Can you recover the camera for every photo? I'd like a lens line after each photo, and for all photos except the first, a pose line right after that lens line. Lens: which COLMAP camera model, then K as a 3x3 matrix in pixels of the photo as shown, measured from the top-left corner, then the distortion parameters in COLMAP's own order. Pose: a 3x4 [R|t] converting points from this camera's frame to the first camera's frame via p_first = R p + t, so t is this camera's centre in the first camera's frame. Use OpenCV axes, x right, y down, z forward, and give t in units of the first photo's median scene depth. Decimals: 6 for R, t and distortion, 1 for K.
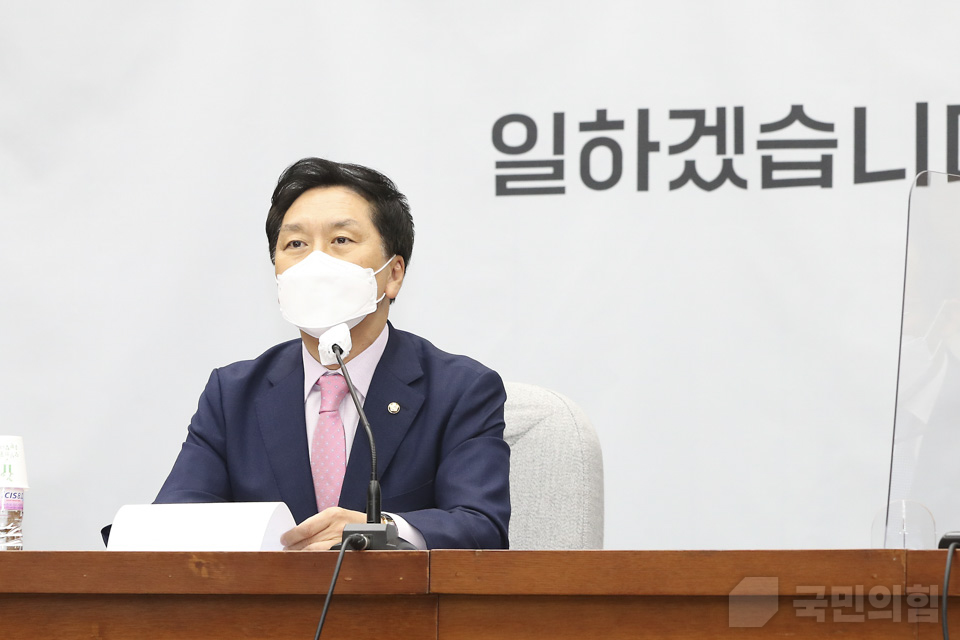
lens RADIAL K [[4820.4, 0, 480.0], [0, 4820.4, 320.0], [0, 0, 1]] dist [0.063394, -9.007224]
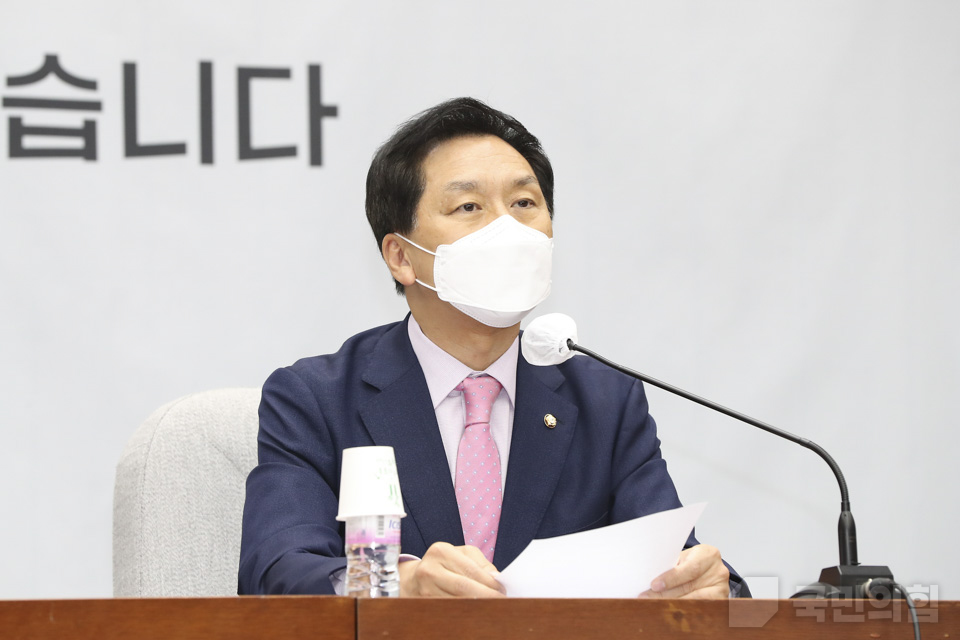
lens RADIAL K [[5941.7, 0, 480.0], [0, 5941.7, 320.0], [0, 0, 1]] dist [0.803376, 51.386157]
pose [[0.818353, 0.026262, 0.574116, -0.437289], [-0.020142, 0.999652, -0.017018, 0.013919], [-0.574363, 0.002363, 0.818597, 0.161608]]
